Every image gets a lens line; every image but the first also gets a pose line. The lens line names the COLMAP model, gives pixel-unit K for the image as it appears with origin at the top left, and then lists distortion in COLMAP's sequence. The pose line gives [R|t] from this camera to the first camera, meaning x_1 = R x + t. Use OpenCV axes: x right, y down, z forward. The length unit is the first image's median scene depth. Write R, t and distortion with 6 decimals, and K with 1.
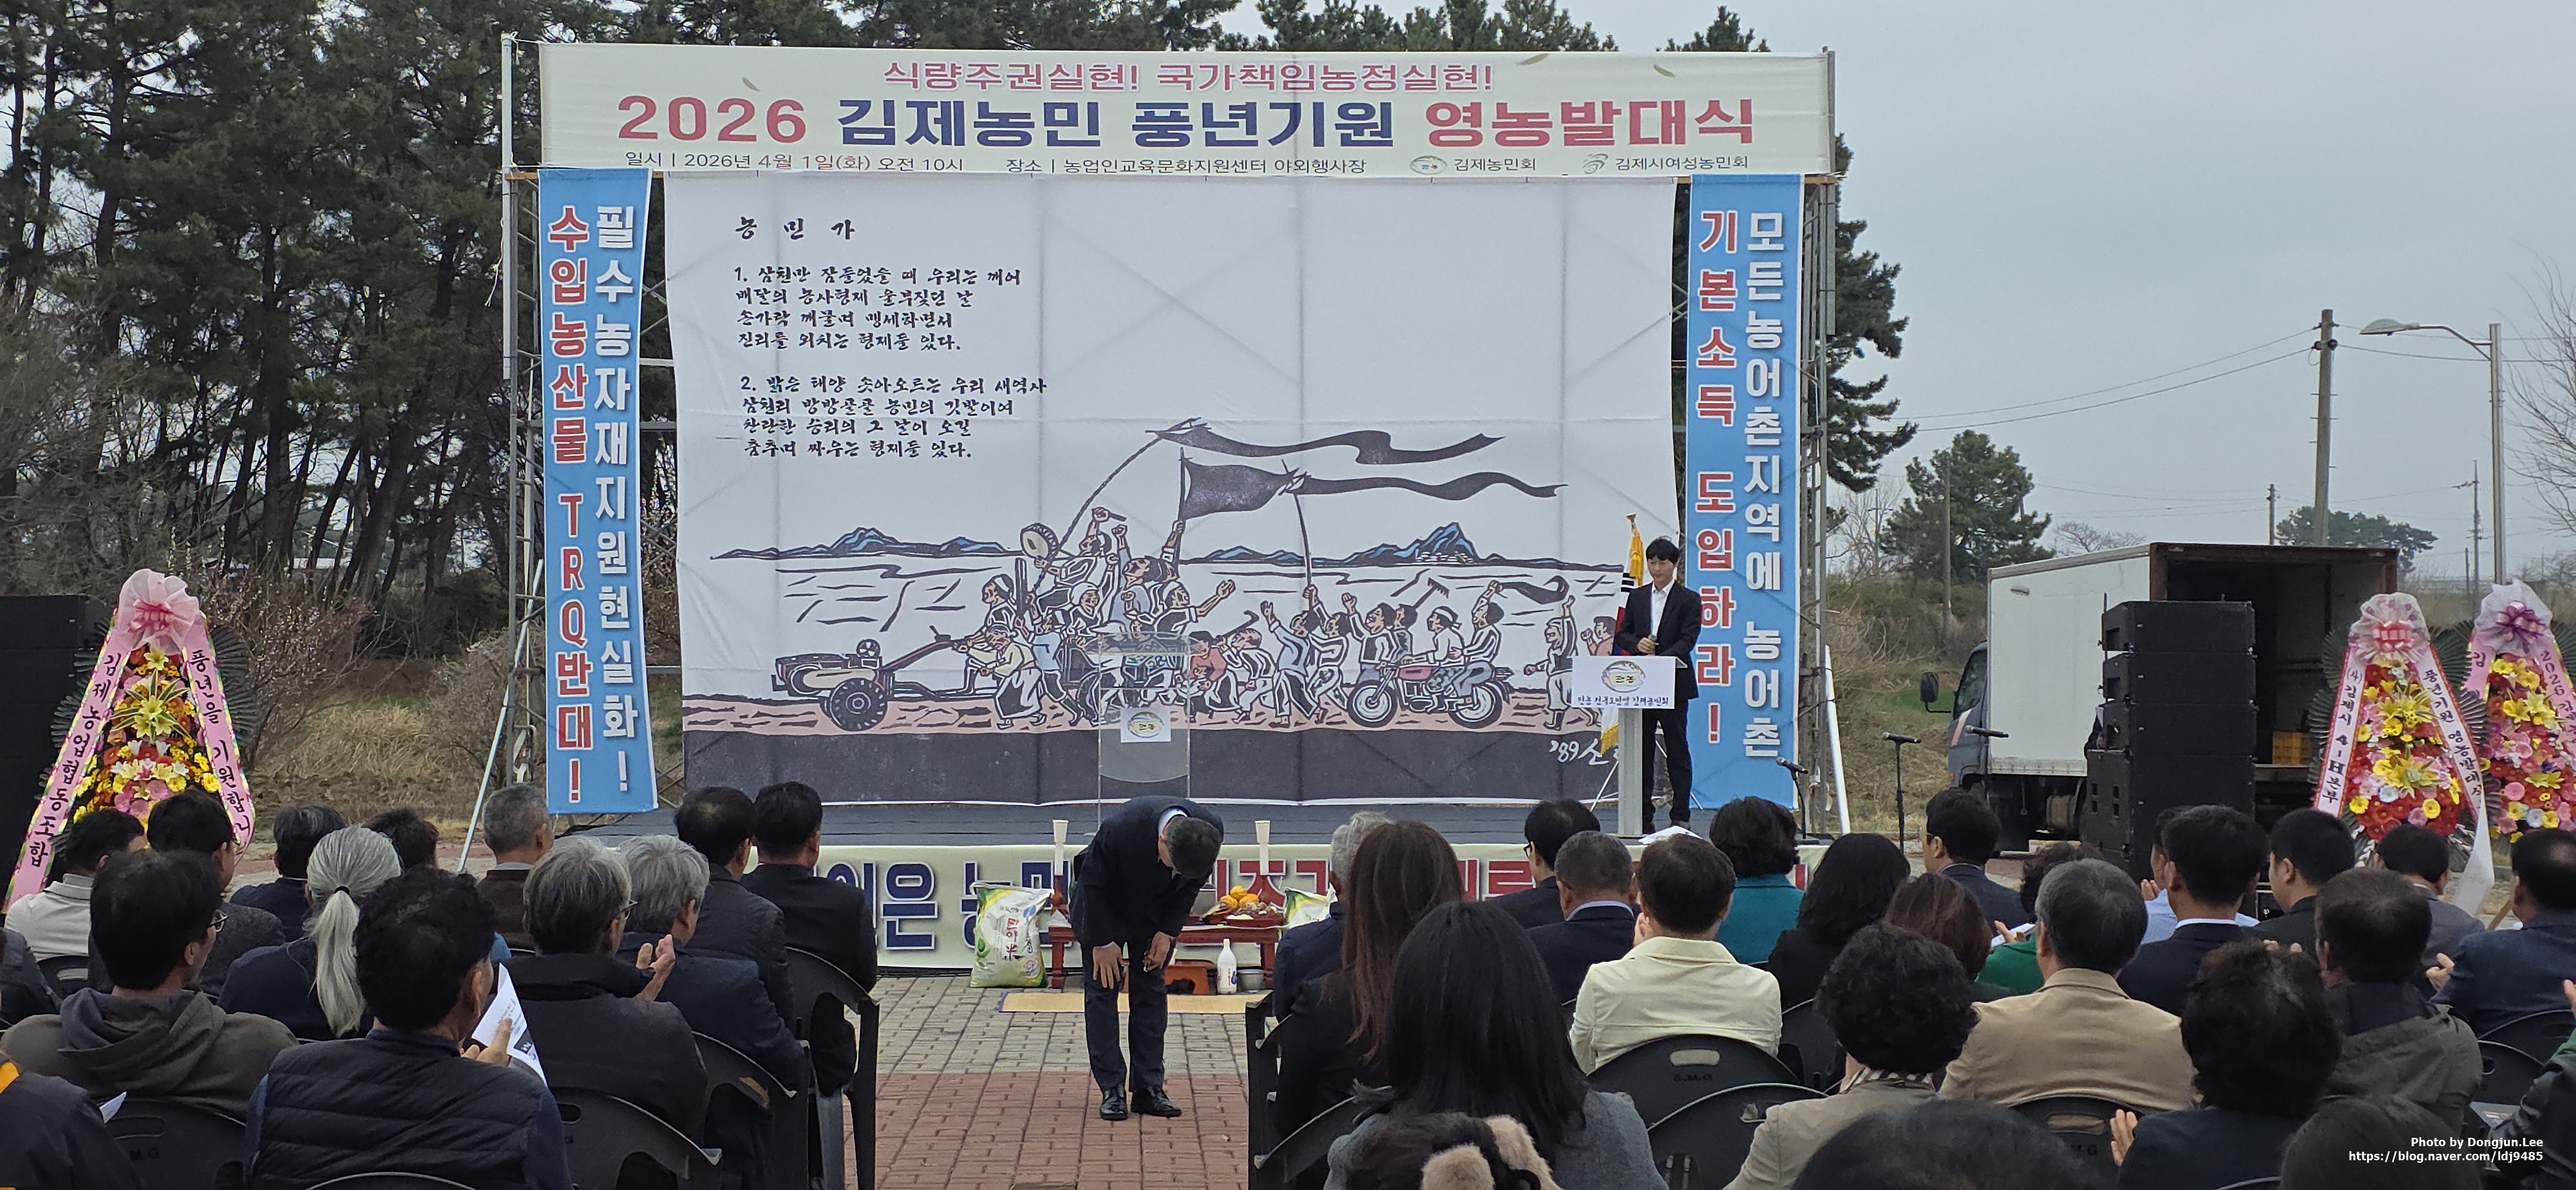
lens RADIAL K [[3413.8, 0, 1284.6], [0, 3413.8, 566.4], [0, 0, 1]] dist [0.241977, -0.894028]
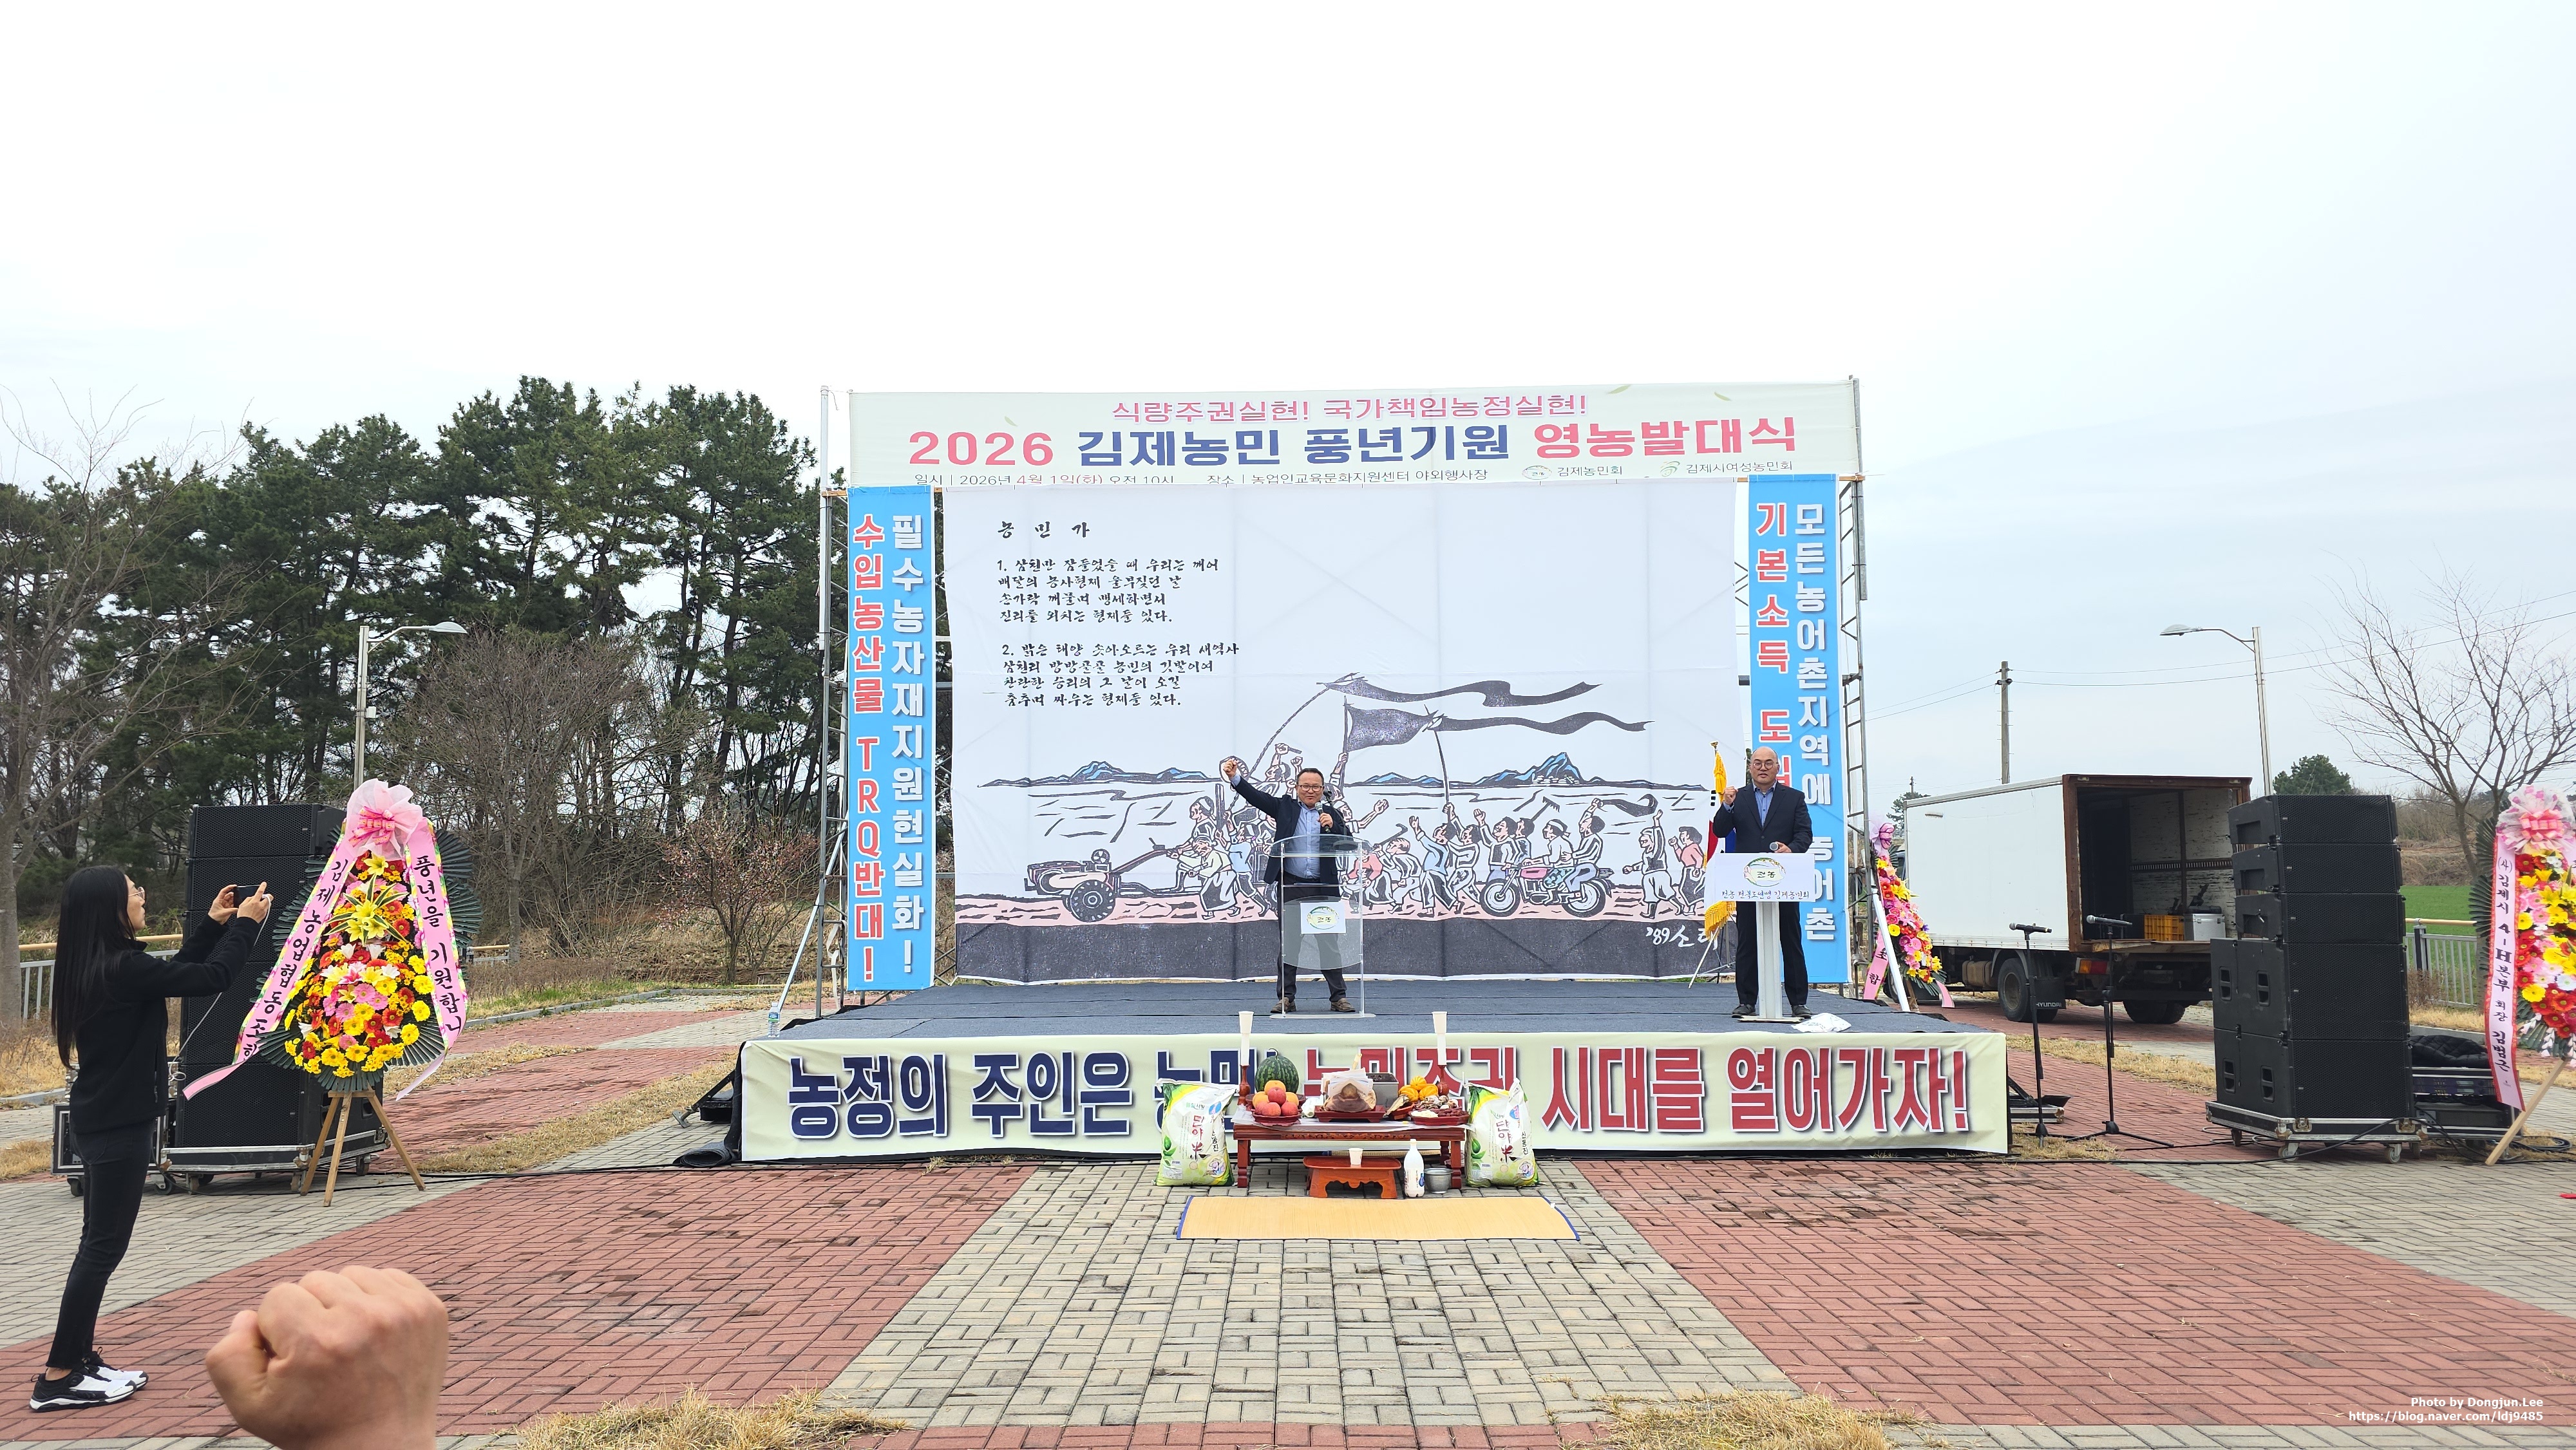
lens RADIAL K [[1709.3, 0, 1288.0], [0, 1709.3, 725.0], [0, 0, 1]] dist [0.140302, -0.194465]
pose [[0.998676, -0.012156, -0.049981, -0.019802], [0.009138, 0.998146, -0.060183, 0.014194], [0.050620, 0.059647, 0.996935, 0.366376]]
